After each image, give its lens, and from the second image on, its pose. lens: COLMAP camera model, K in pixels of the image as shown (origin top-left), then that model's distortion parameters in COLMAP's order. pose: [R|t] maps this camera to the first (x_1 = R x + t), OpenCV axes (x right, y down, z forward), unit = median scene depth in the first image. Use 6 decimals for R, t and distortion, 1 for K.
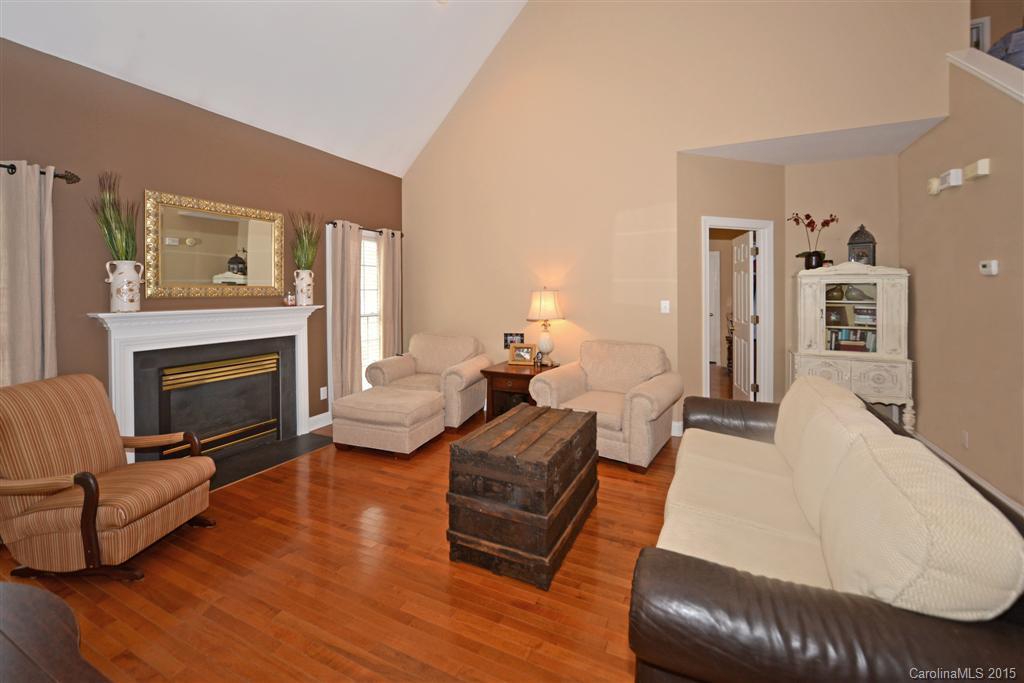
lens RADIAL K [[439.3, 0, 484.6], [0, 439.3, 297.8], [0, 0, 1]] dist [-0.004939, 0.000593]
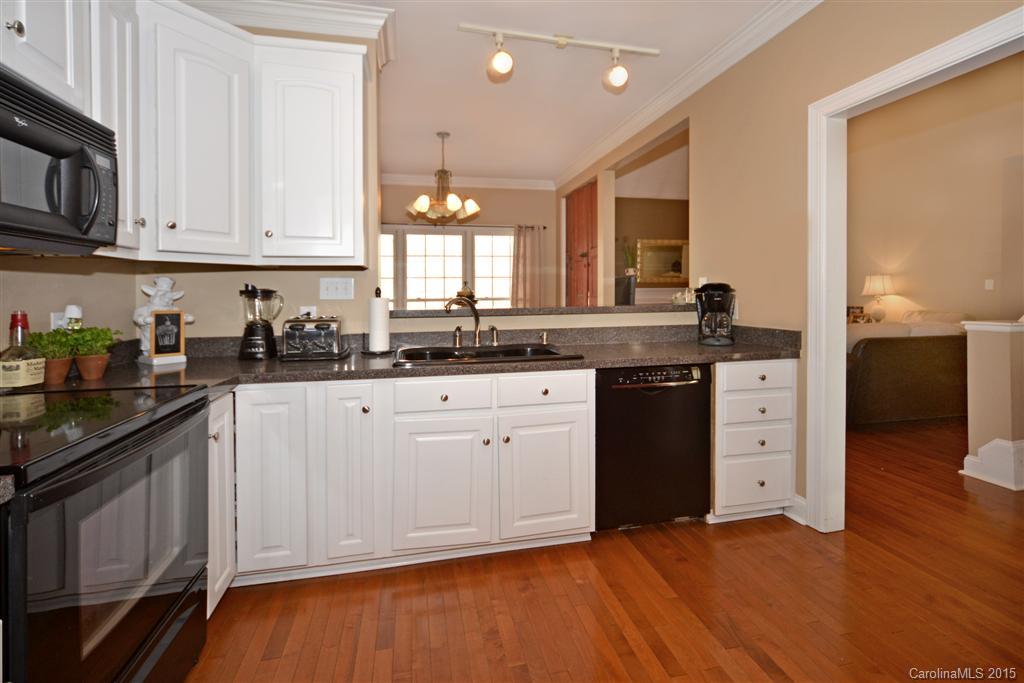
lens RADIAL K [[456.4, 0, 502.2], [0, 456.4, 292.2], [0, 0, 1]] dist [-0.000662, 0.000506]
pose [[0.625205, -0.005191, -0.780443, 0.578986], [-0.001920, 0.999965, -0.008190, 0.056981], [0.780458, 0.006618, 0.625173, -0.919820]]
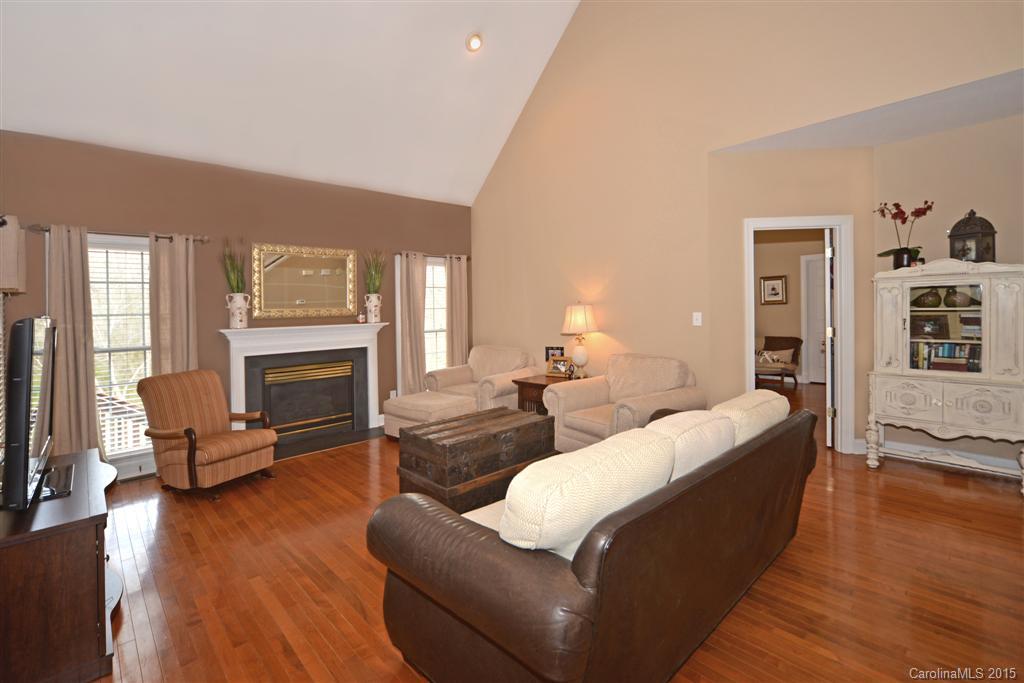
lens RADIAL K [[456.4, 0, 482.9], [0, 456.4, 311.6], [0, 0, 1]] dist [-0.000662, 0.000506]
pose [[0.931362, -0.022722, -0.363384, 0.350898], [0.019817, 0.999735, -0.011721, 0.007409], [0.363554, 0.003715, 0.931566, -0.082565]]
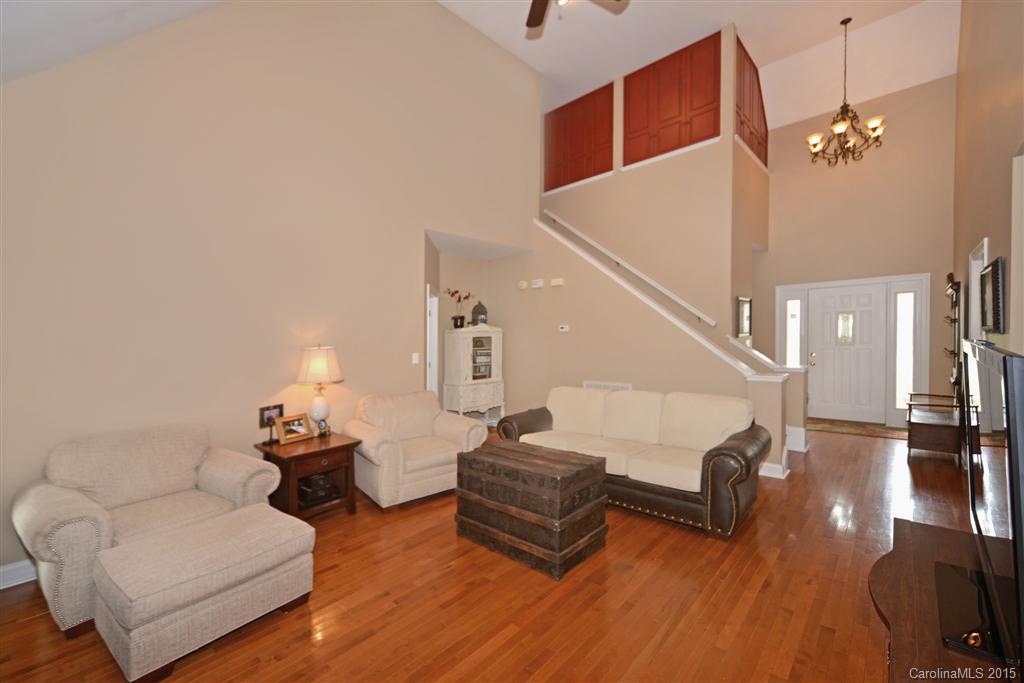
lens RADIAL K [[439.3, 0, 518.0], [0, 439.3, 351.7], [0, 0, 1]] dist [-0.004939, 0.000593]
pose [[0.243780, -0.041004, 0.968963, -0.661383], [0.047958, 0.998393, 0.030184, -0.020079], [-0.968644, 0.039111, 0.245354, 0.444814]]
